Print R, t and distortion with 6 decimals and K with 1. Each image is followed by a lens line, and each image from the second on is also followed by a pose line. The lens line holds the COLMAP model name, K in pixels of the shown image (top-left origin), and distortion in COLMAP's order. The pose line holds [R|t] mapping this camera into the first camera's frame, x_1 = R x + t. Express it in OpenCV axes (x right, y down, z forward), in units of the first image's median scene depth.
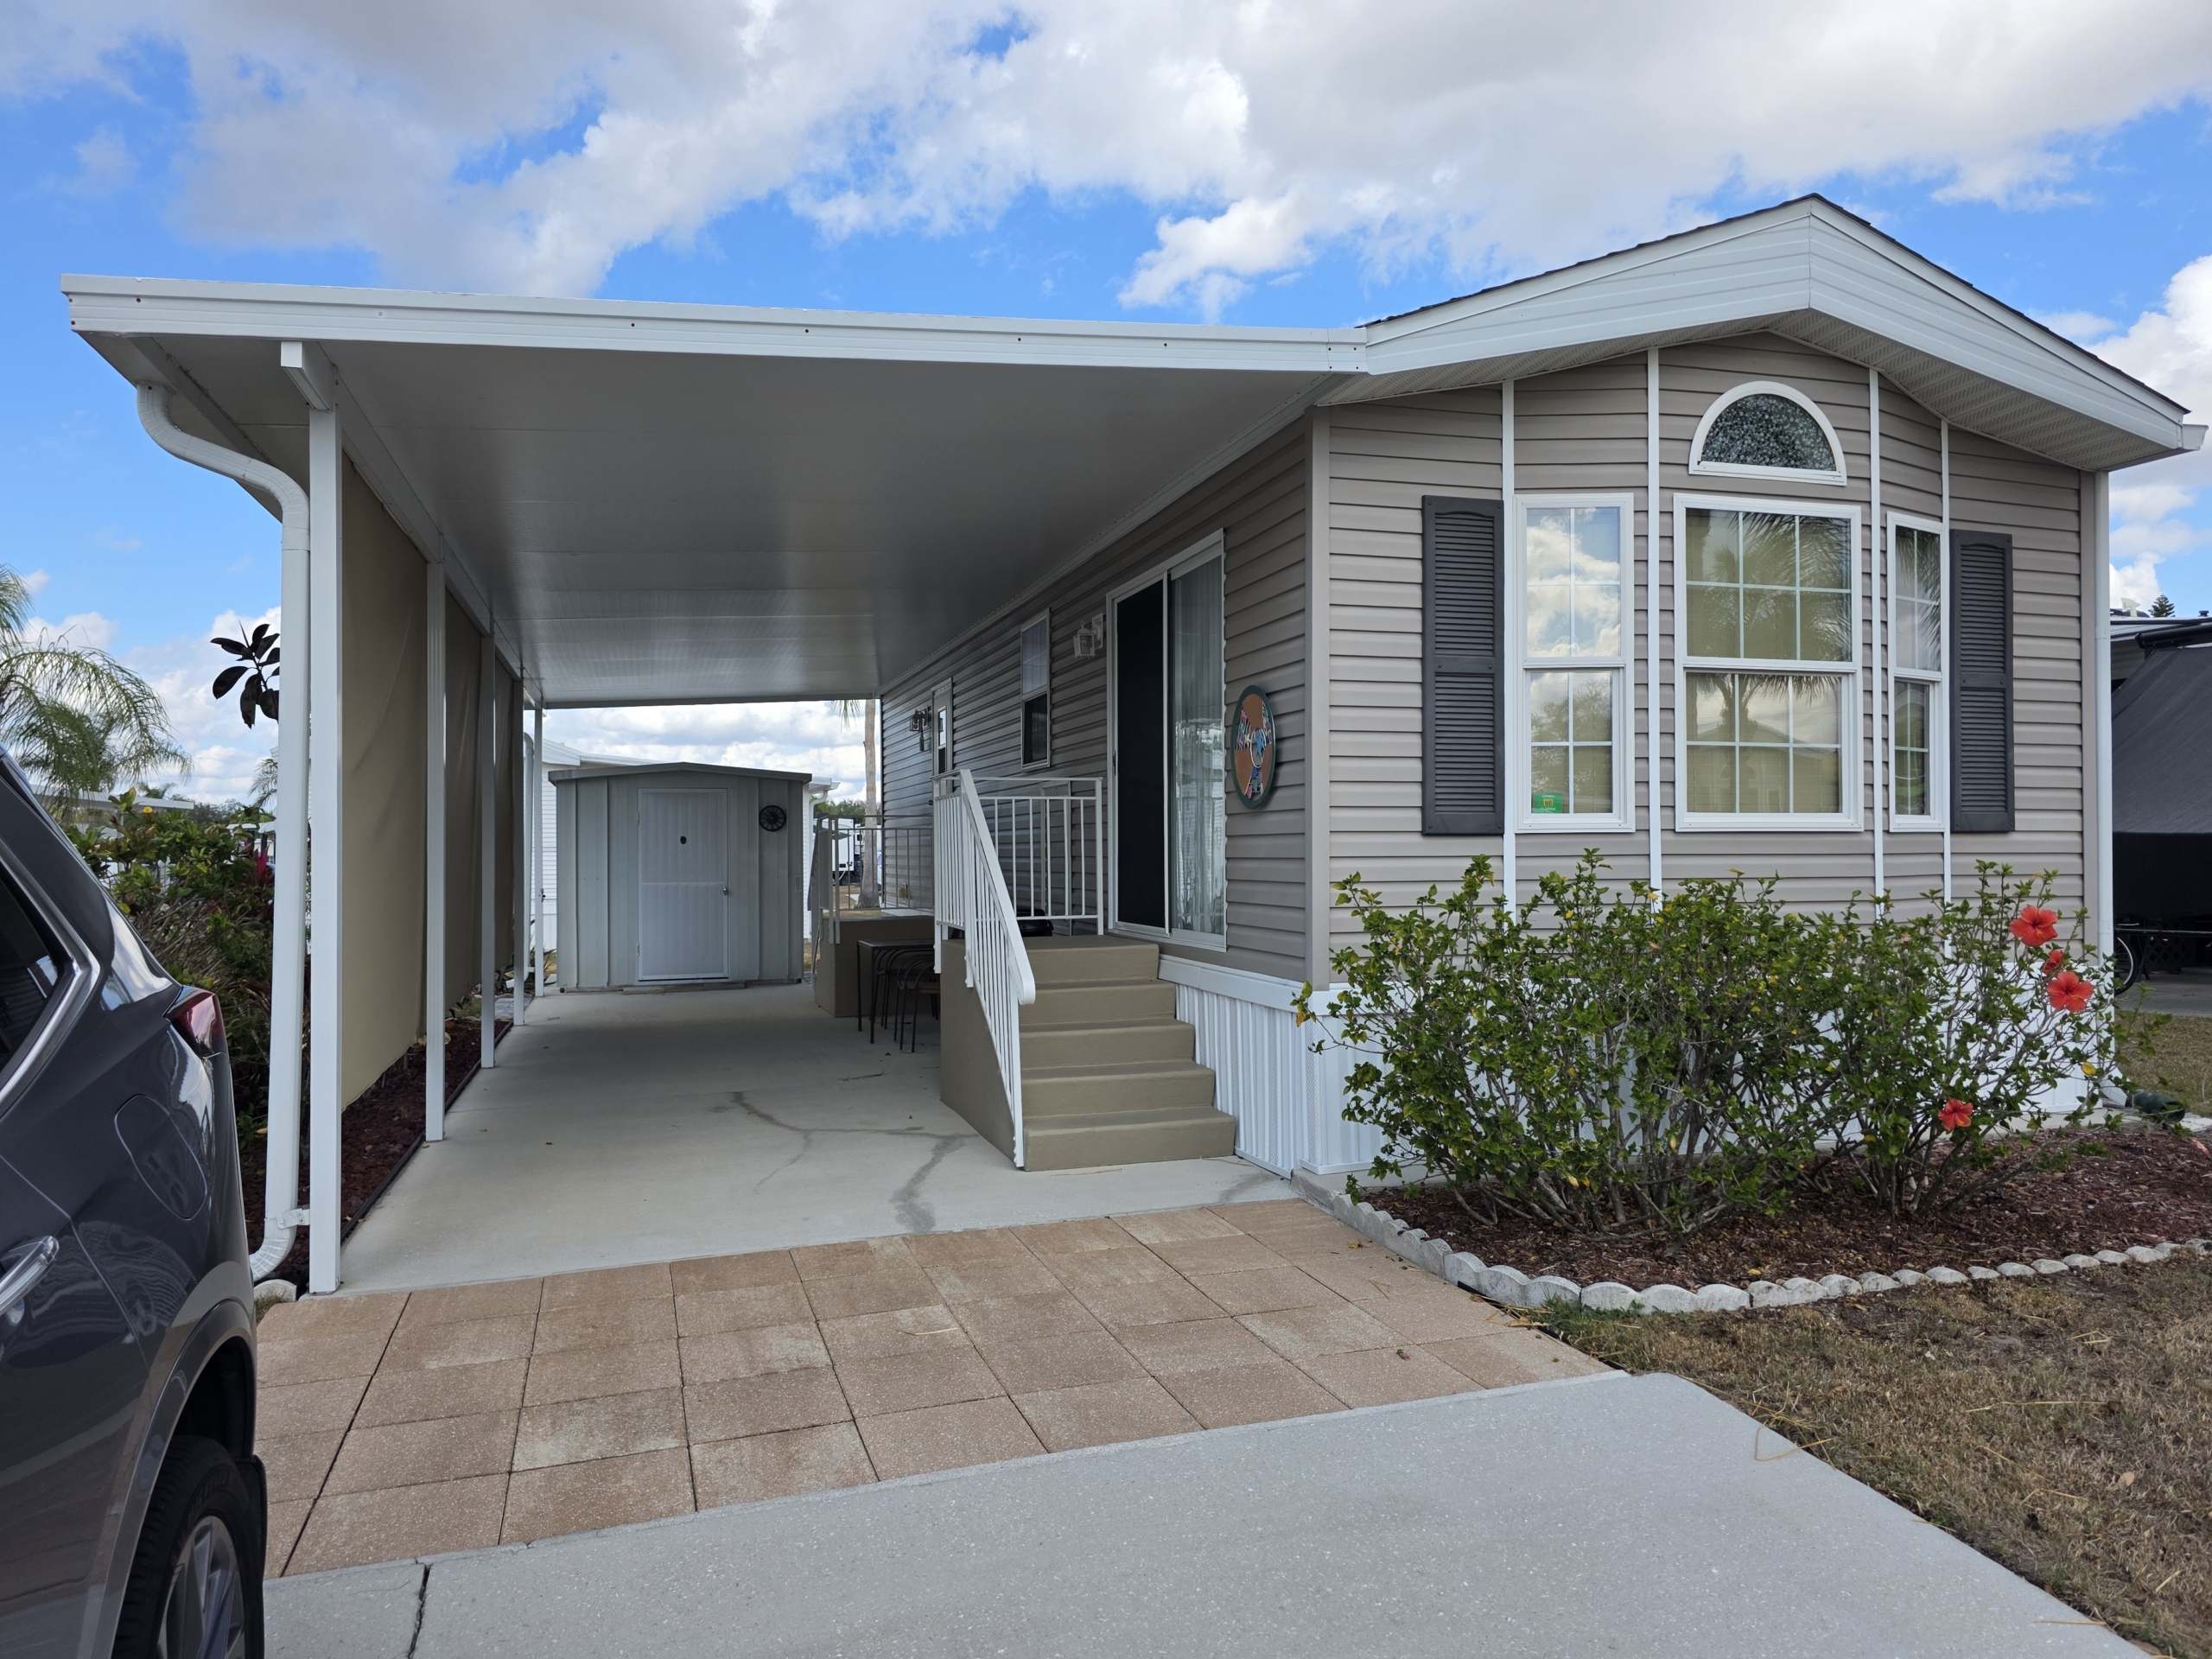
lens RADIAL K [[1491.9, 0, 1102.4], [0, 1491.9, 830.8], [0, 0, 1]] dist [0.016771, -0.007773]
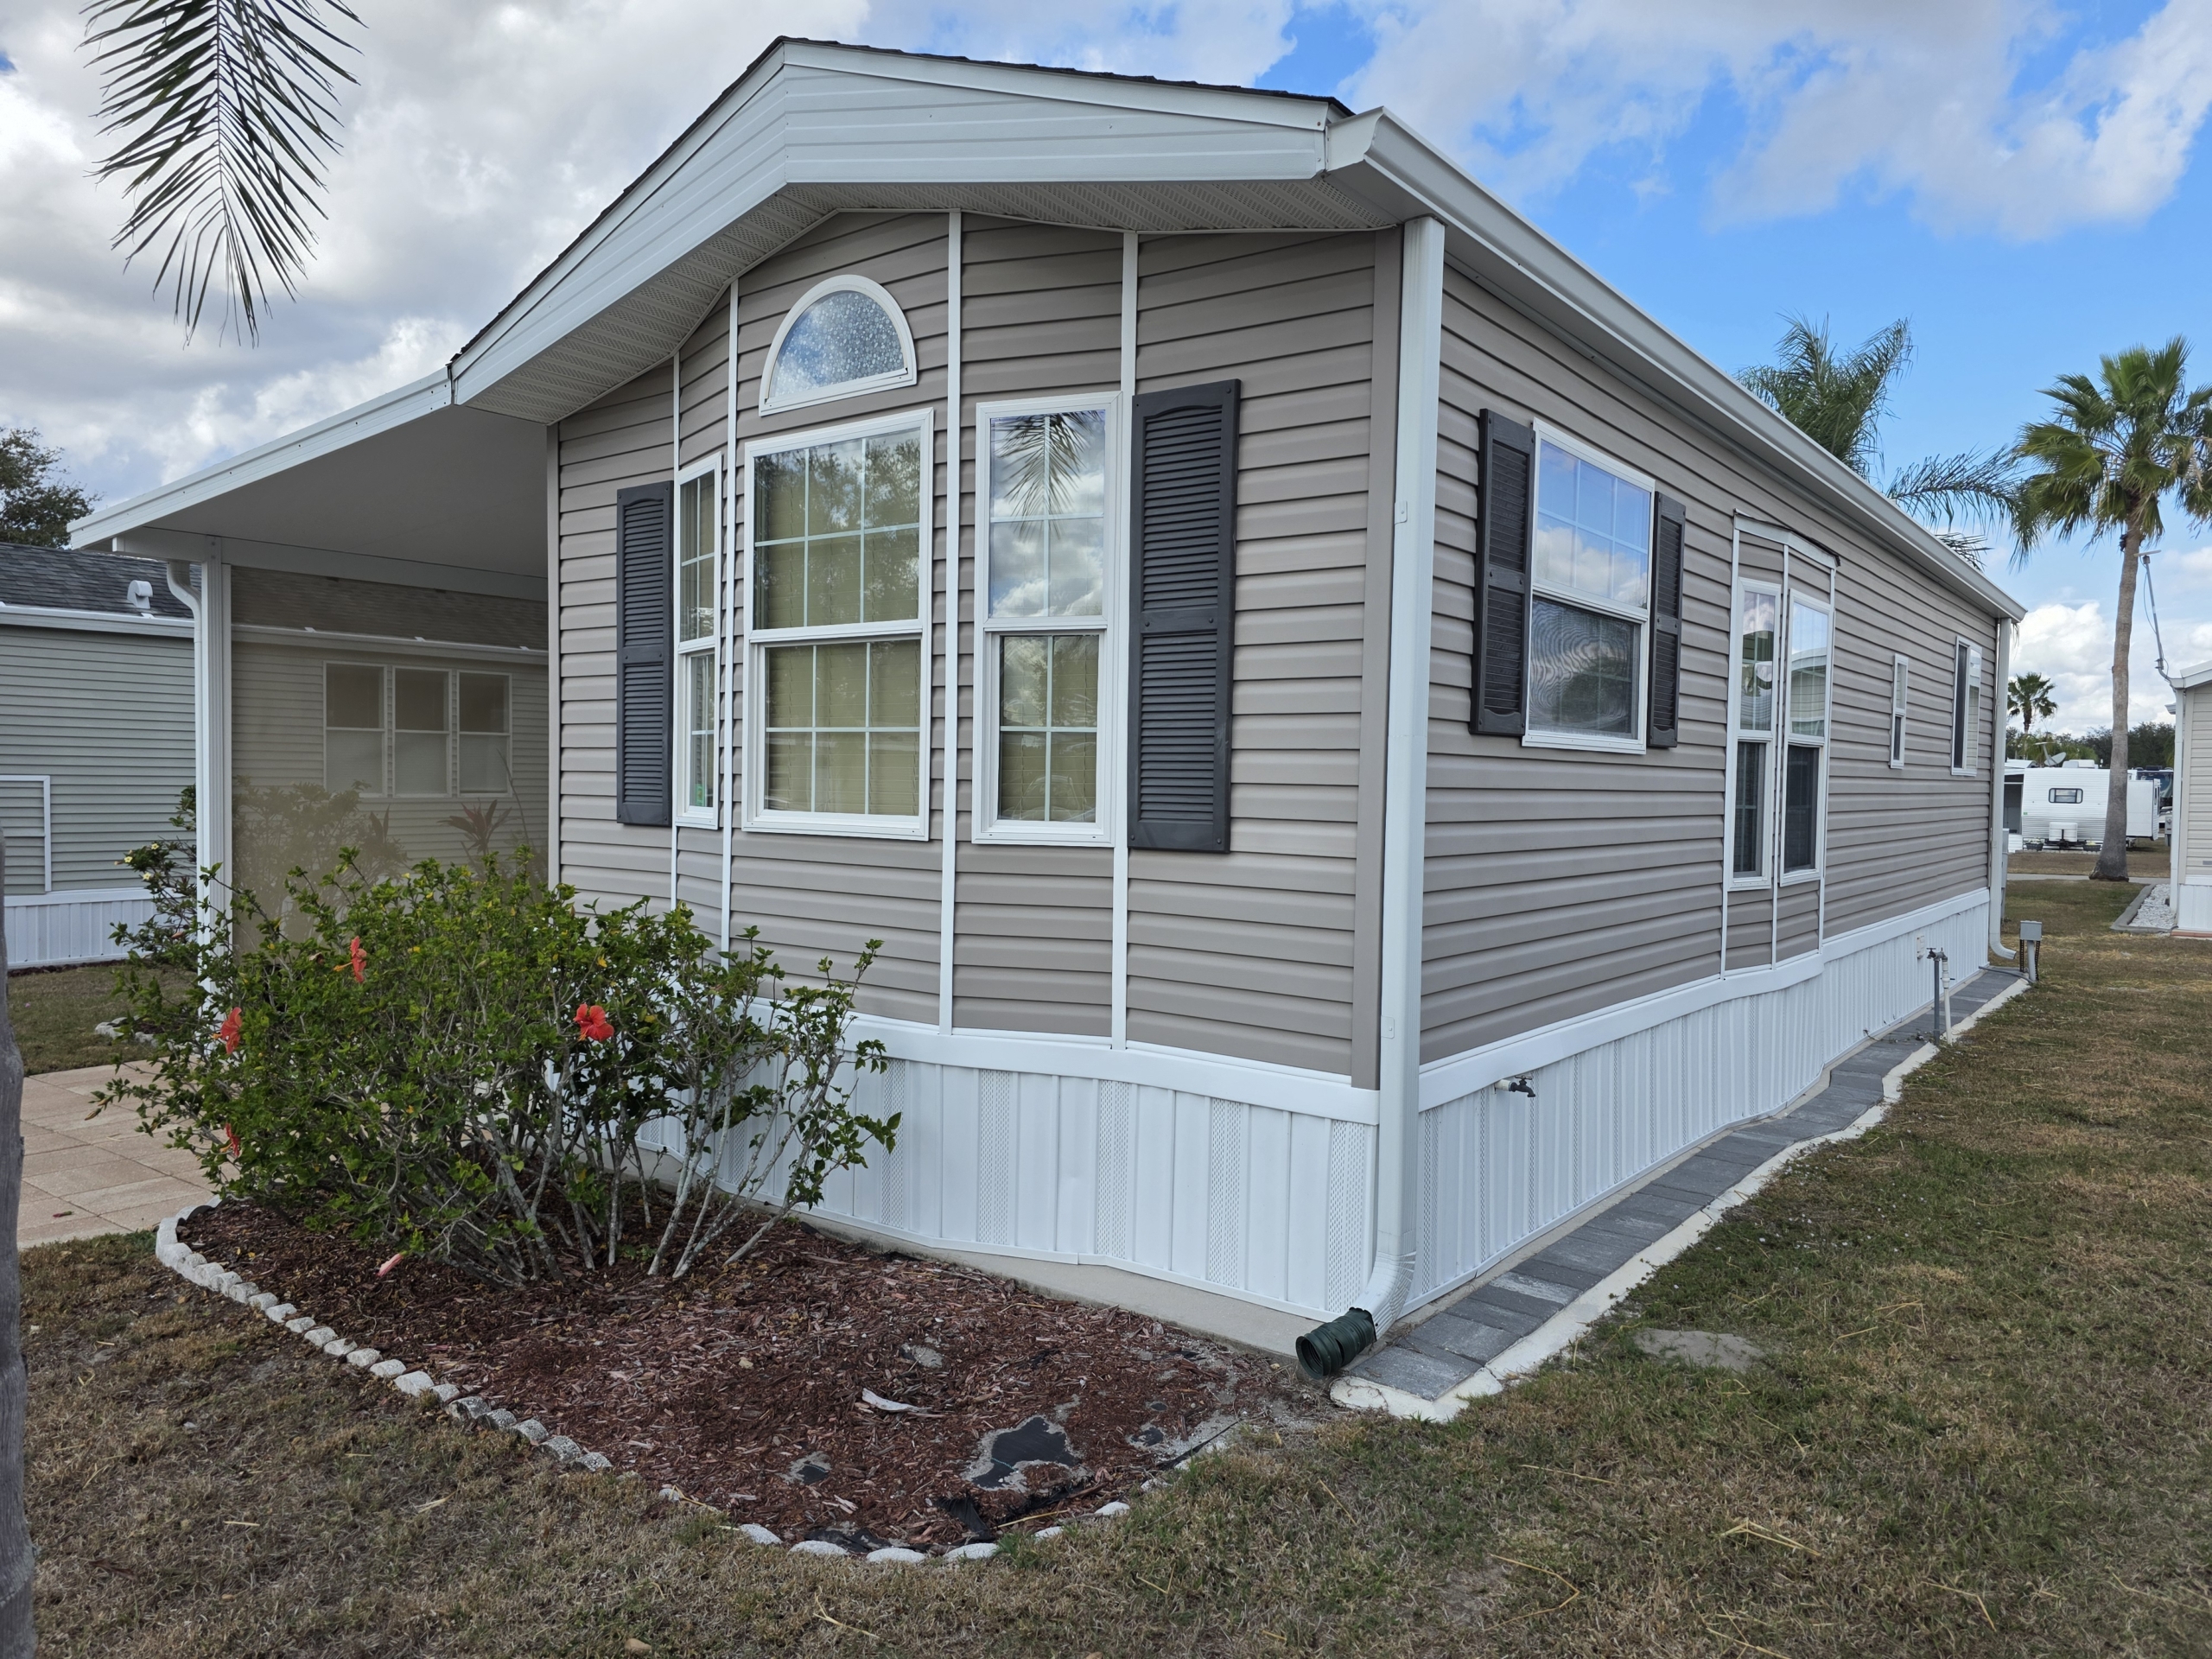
lens RADIAL K [[1491.9, 0, 1105.9], [0, 1491.9, 826.6], [0, 0, 1]] dist [0.016771, -0.007773]
pose [[0.578184, 0.046875, -0.814559, 1.179294], [0.000675, 0.998320, 0.057929, -0.051071], [0.815906, -0.034043, 0.577181, 0.635836]]
